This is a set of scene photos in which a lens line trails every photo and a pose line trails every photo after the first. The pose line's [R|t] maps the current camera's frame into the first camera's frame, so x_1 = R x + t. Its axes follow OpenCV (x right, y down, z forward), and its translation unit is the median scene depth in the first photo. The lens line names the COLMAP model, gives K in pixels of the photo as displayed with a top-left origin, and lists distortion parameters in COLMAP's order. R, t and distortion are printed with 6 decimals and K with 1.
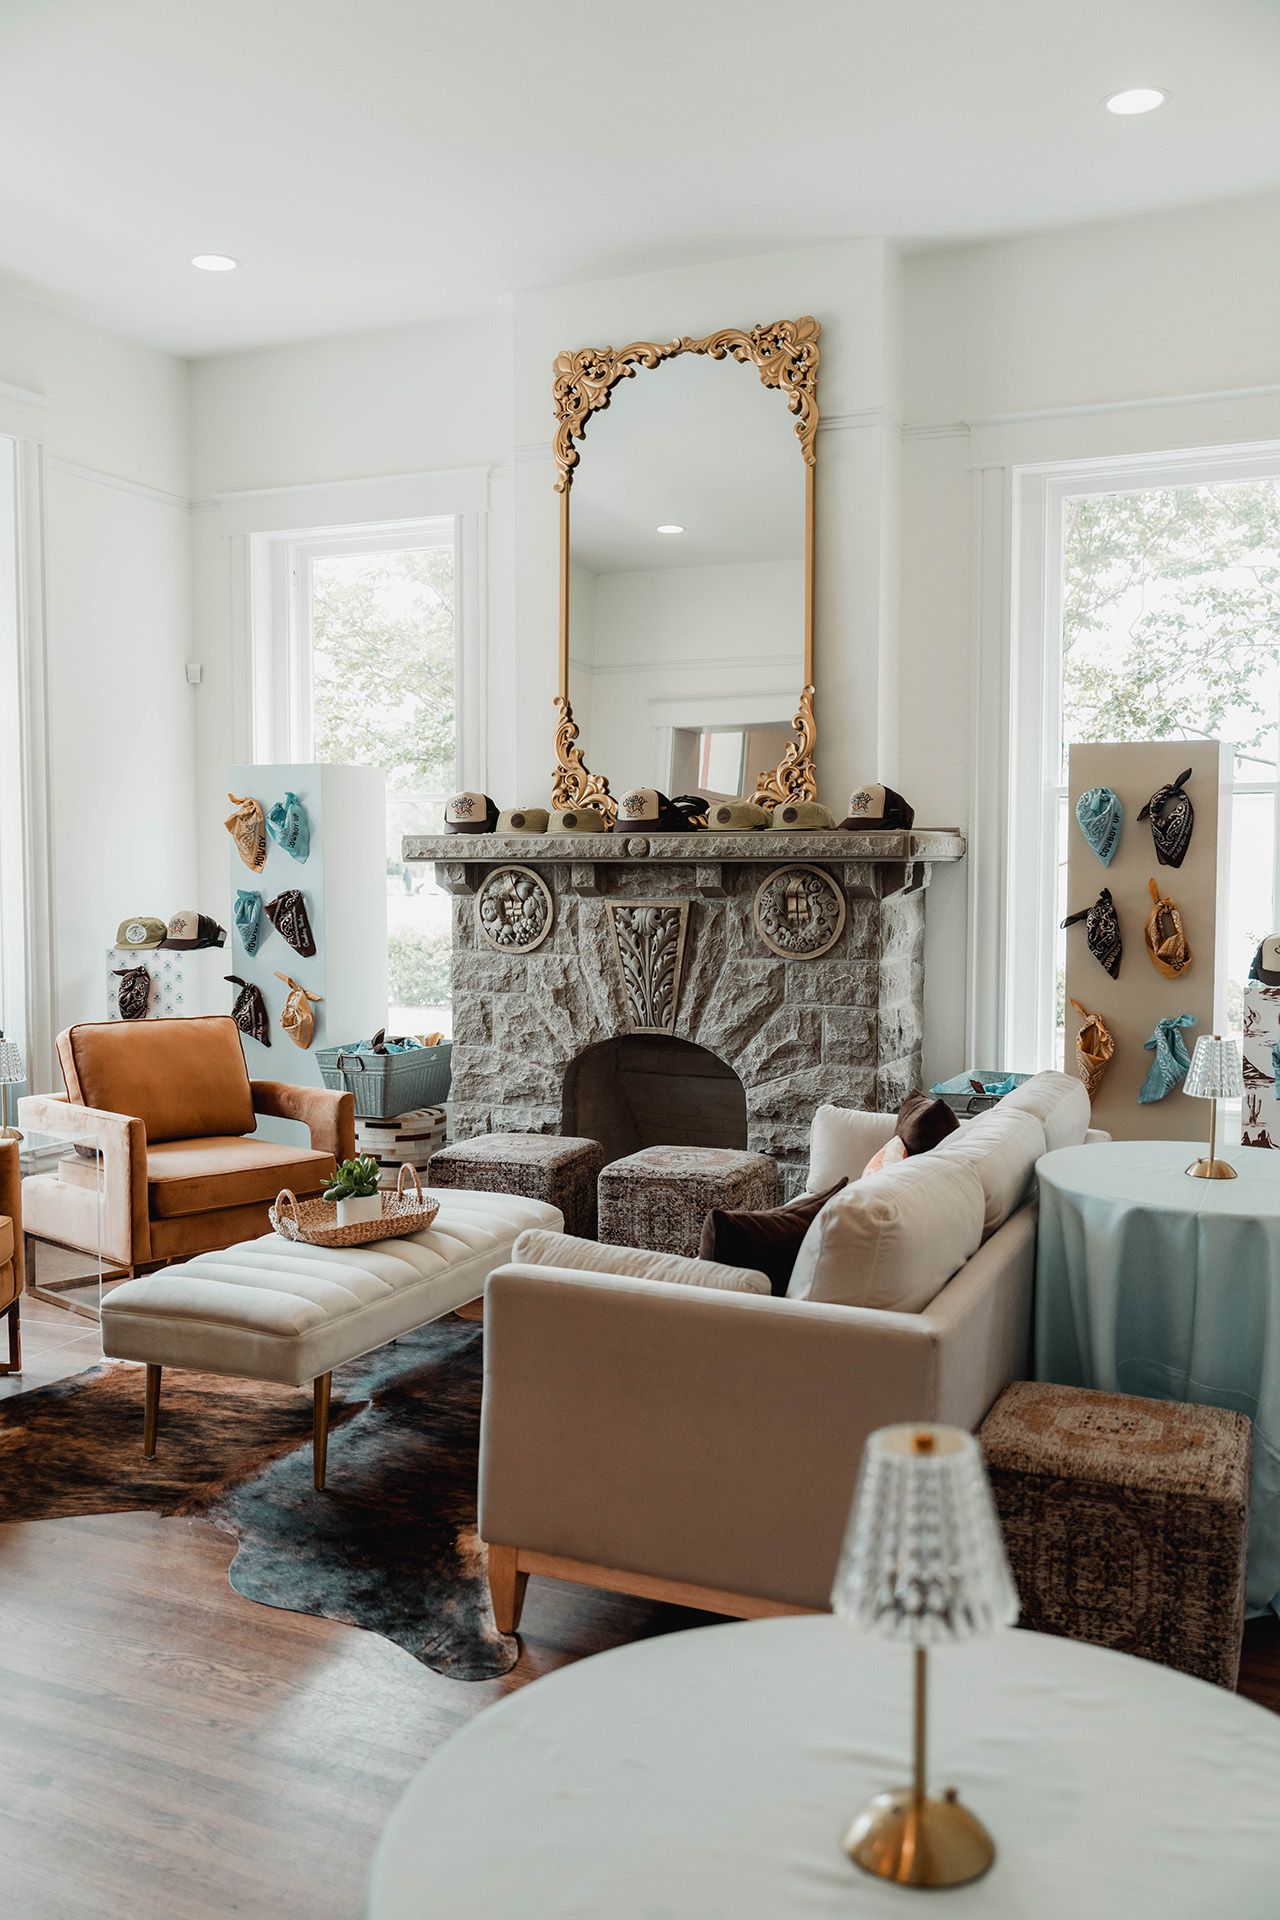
lens RADIAL K [[1623.0, 0, 640.0], [0, 1623.0, 960.0], [0, 0, 1]] dist [0.008118, 0.007598]
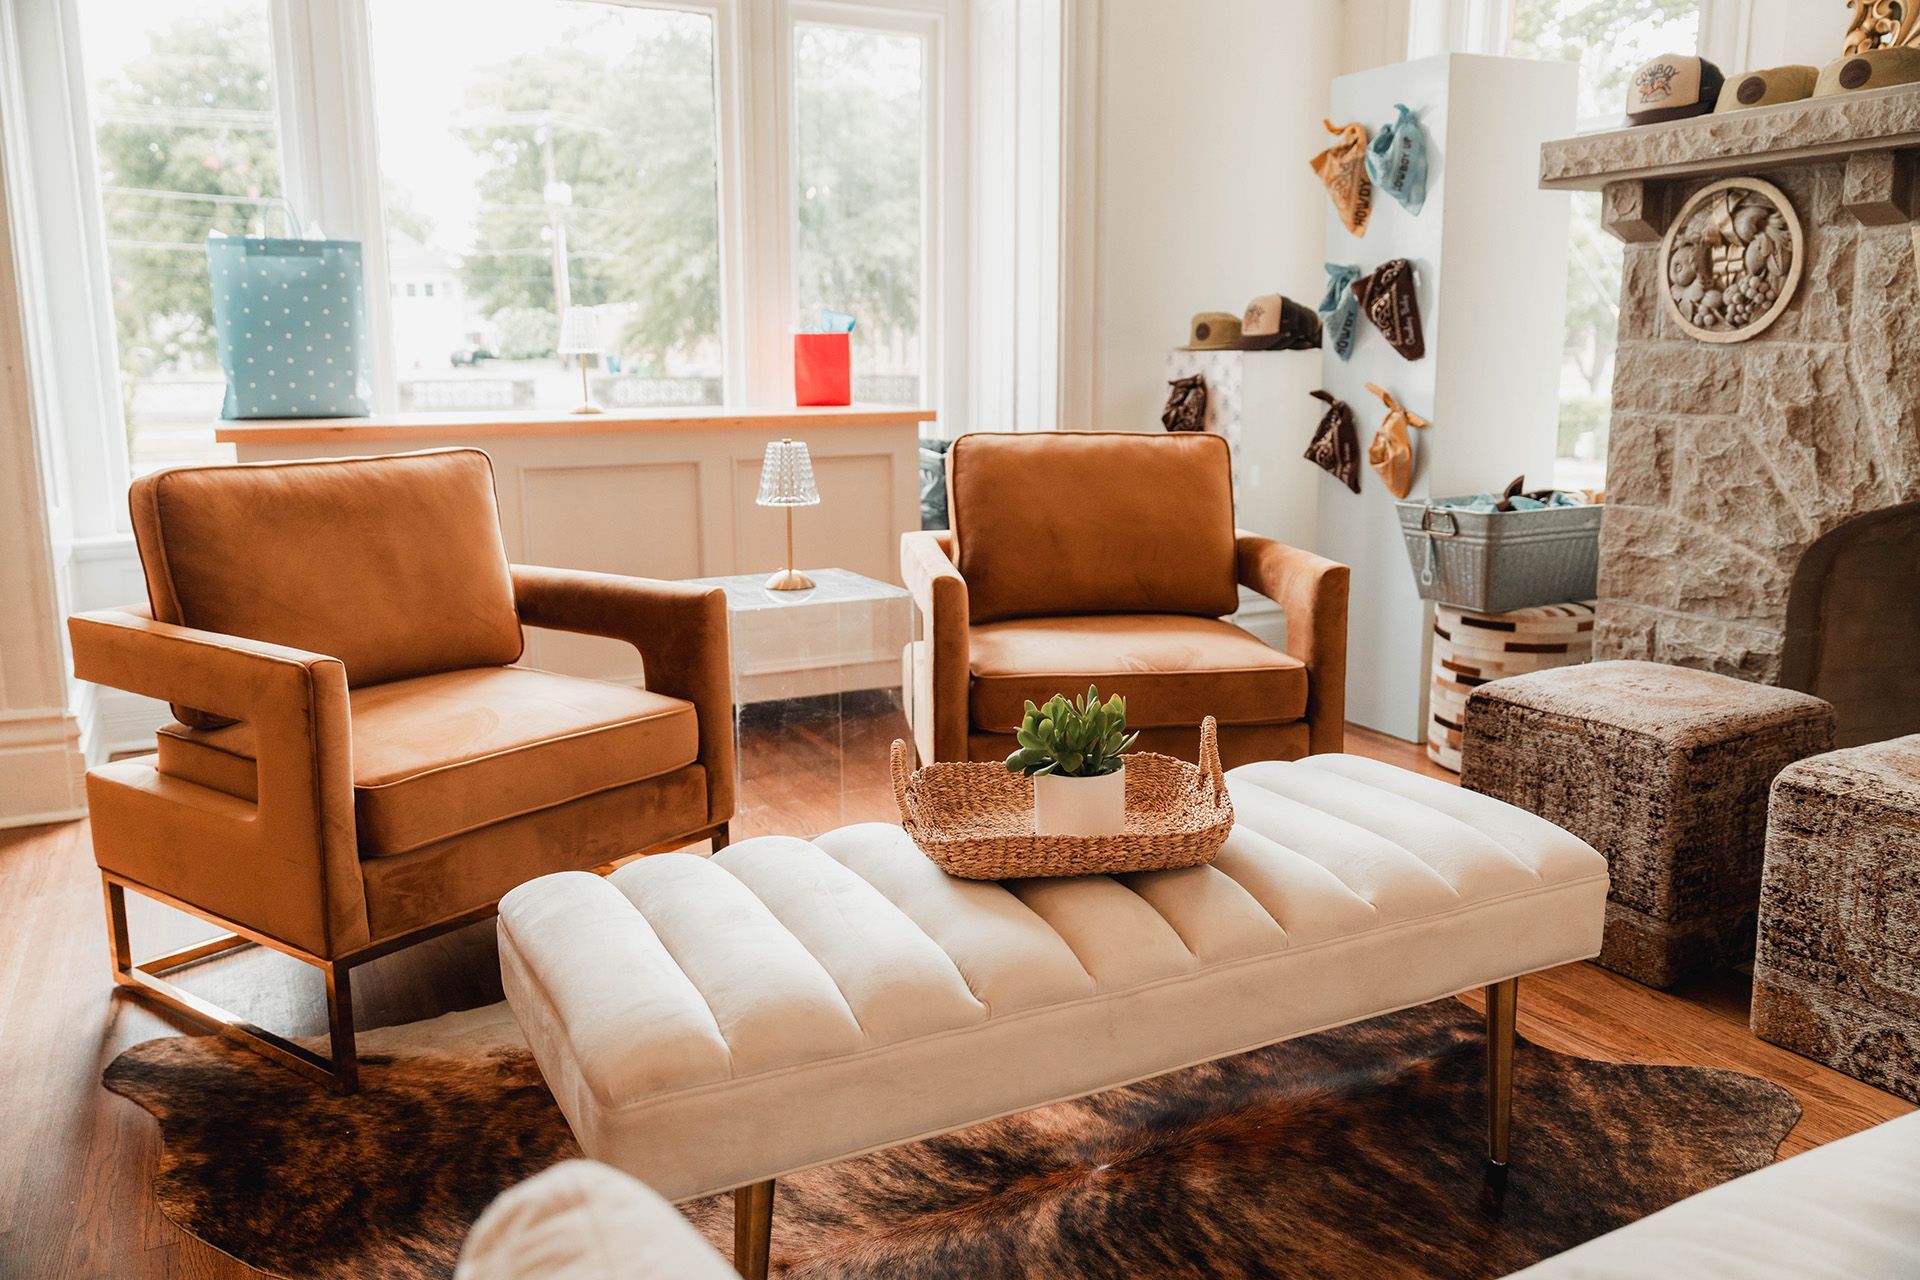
lens RADIAL K [[1508.1, 0, 960.0], [0, 1508.1, 640.0], [0, 0, 1]] dist [-0.003922, 0.004434]
pose [[0.778034, 0.114254, -0.617746, 0.049429], [-0.028143, 0.988675, 0.147413, 0.027574], [0.627592, -0.097307, 0.772437, 0.427275]]
